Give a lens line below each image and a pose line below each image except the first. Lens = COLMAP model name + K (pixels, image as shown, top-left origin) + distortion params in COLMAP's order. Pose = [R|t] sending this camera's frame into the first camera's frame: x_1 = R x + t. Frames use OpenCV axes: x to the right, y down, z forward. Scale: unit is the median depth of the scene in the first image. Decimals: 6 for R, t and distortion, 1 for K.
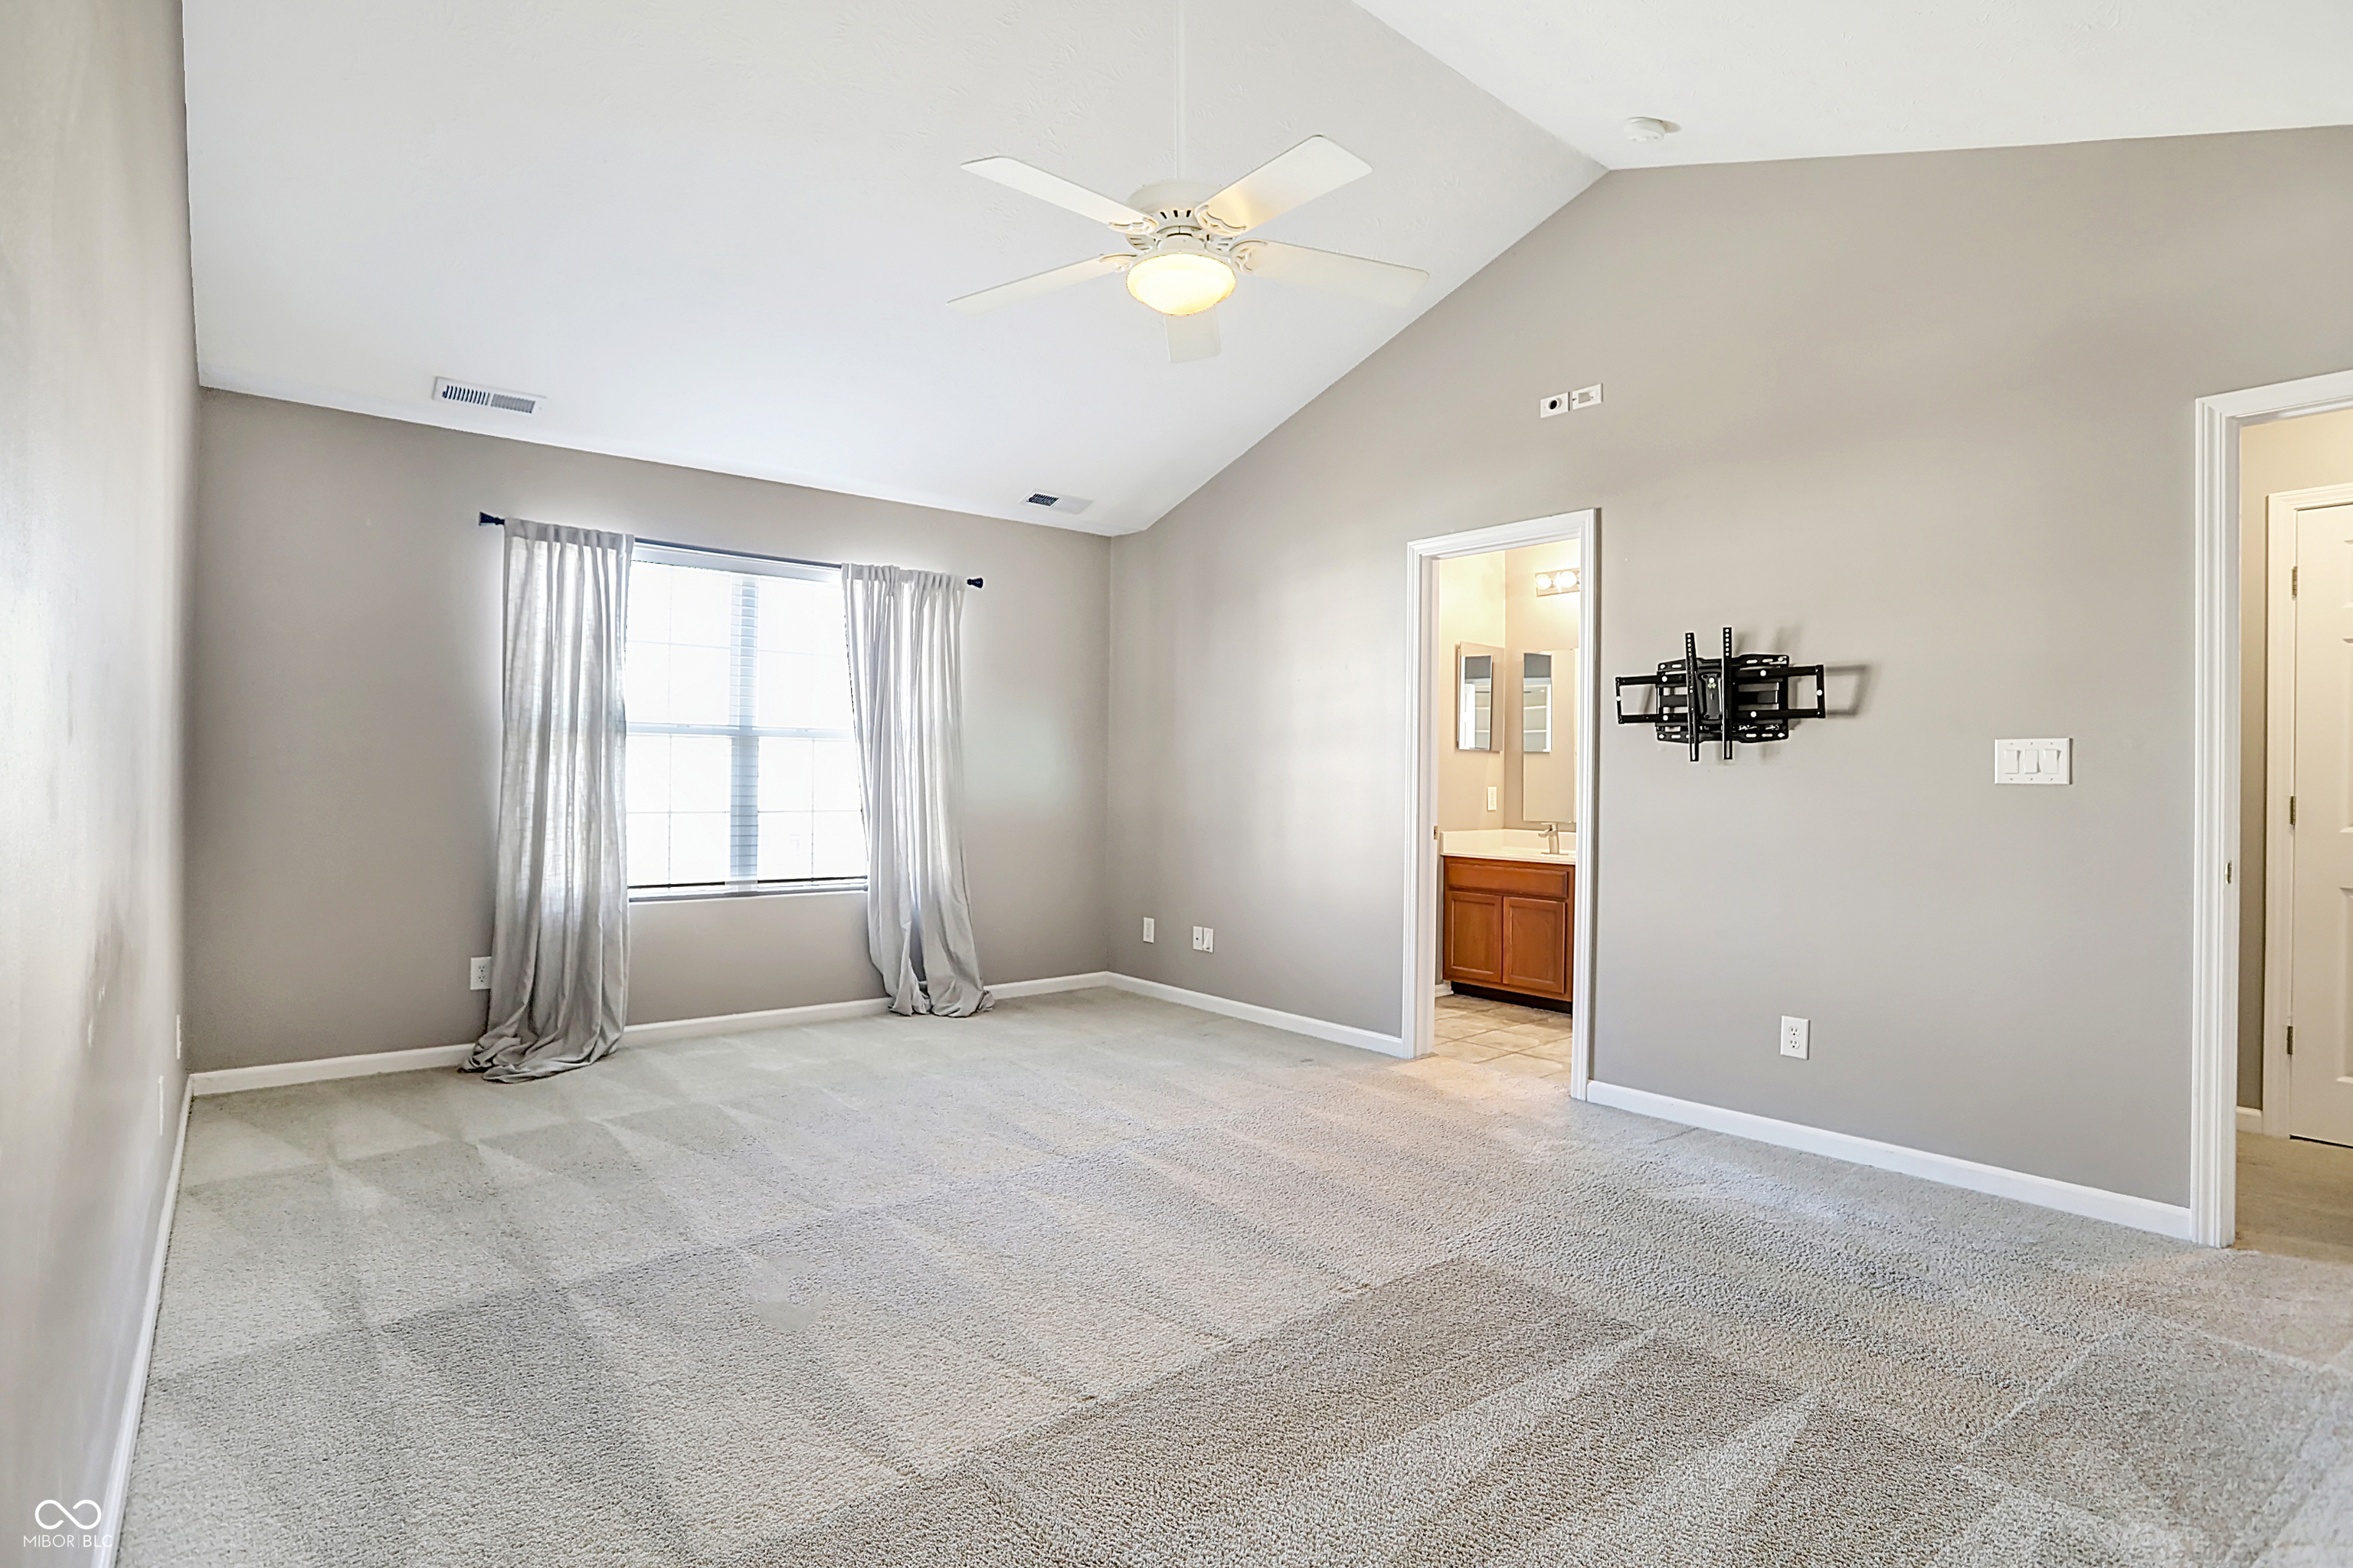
lens RADIAL K [[1154.0, 0, 1168.0], [0, 1154.0, 771.3], [0, 0, 1]] dist [-0.036309, 0.000463]
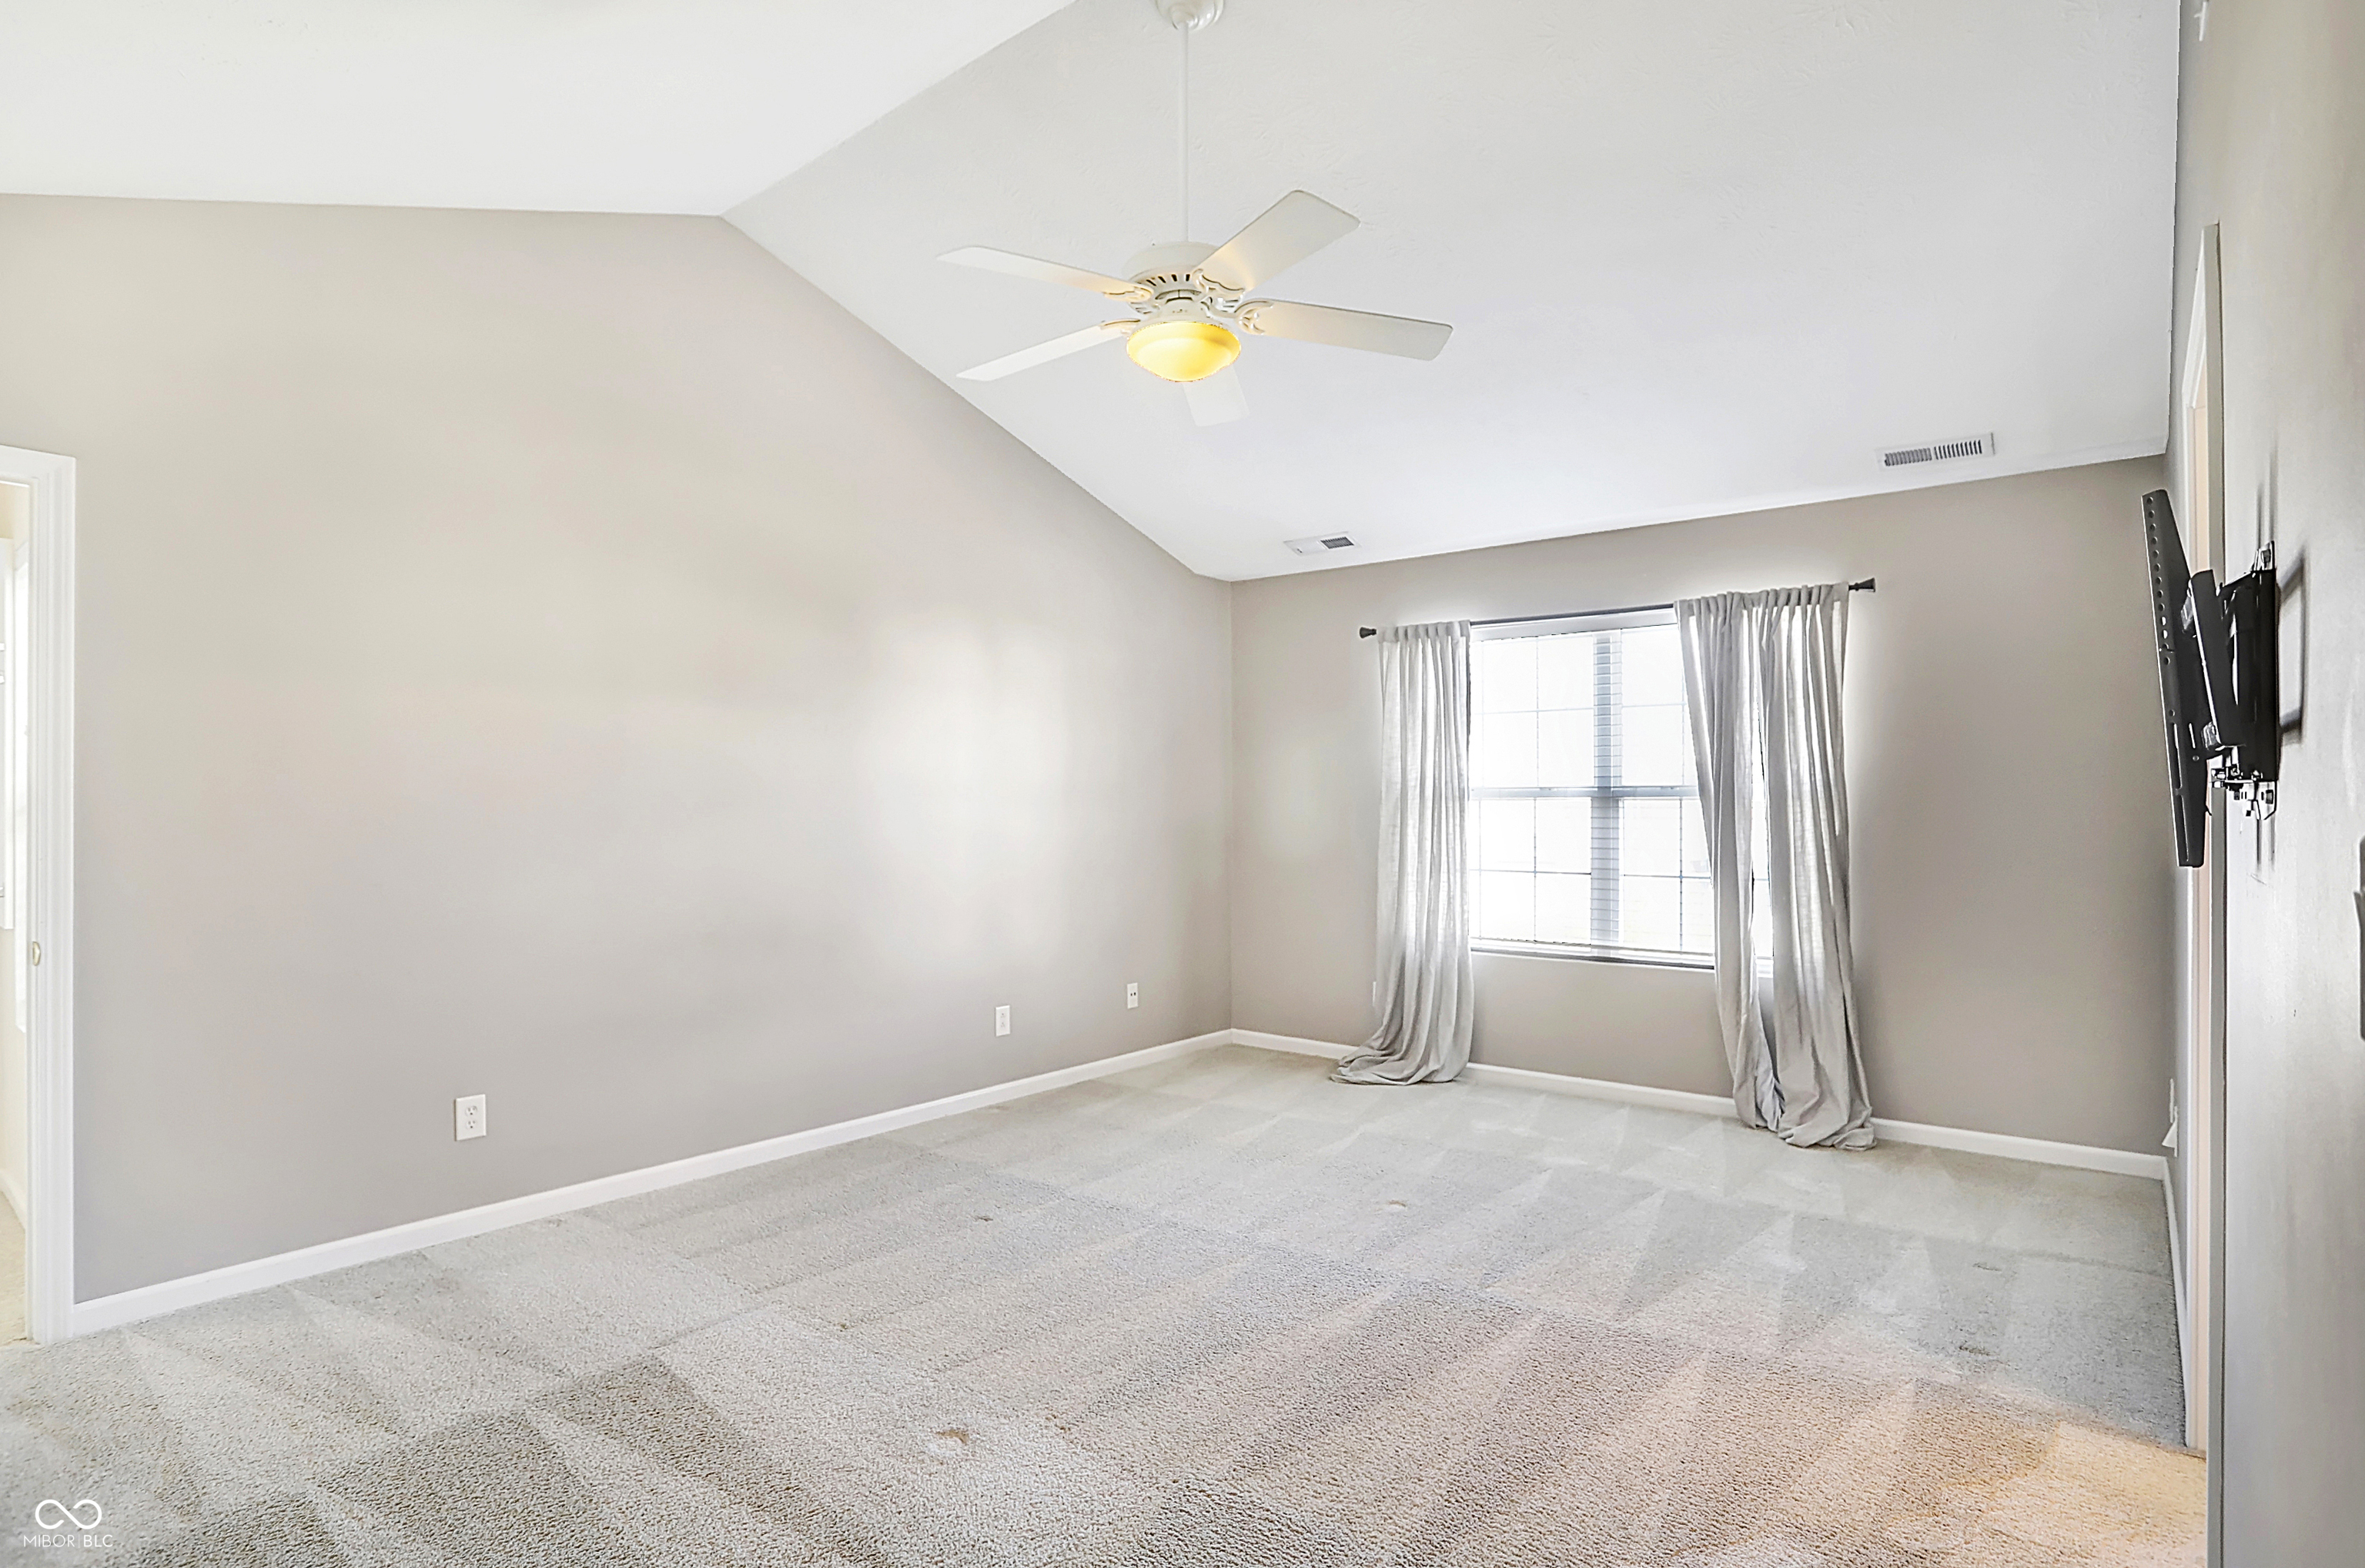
lens RADIAL K [[1181.9, 0, 1174.1], [0, 1181.9, 796.0], [0, 0, 1]] dist [-0.065676, 0.026088]
pose [[0.216861, -0.020765, -0.975982, 0.532133], [0.004538, 0.999784, -0.020263, -0.013365], [0.976192, -0.000035, 0.216909, 0.435670]]
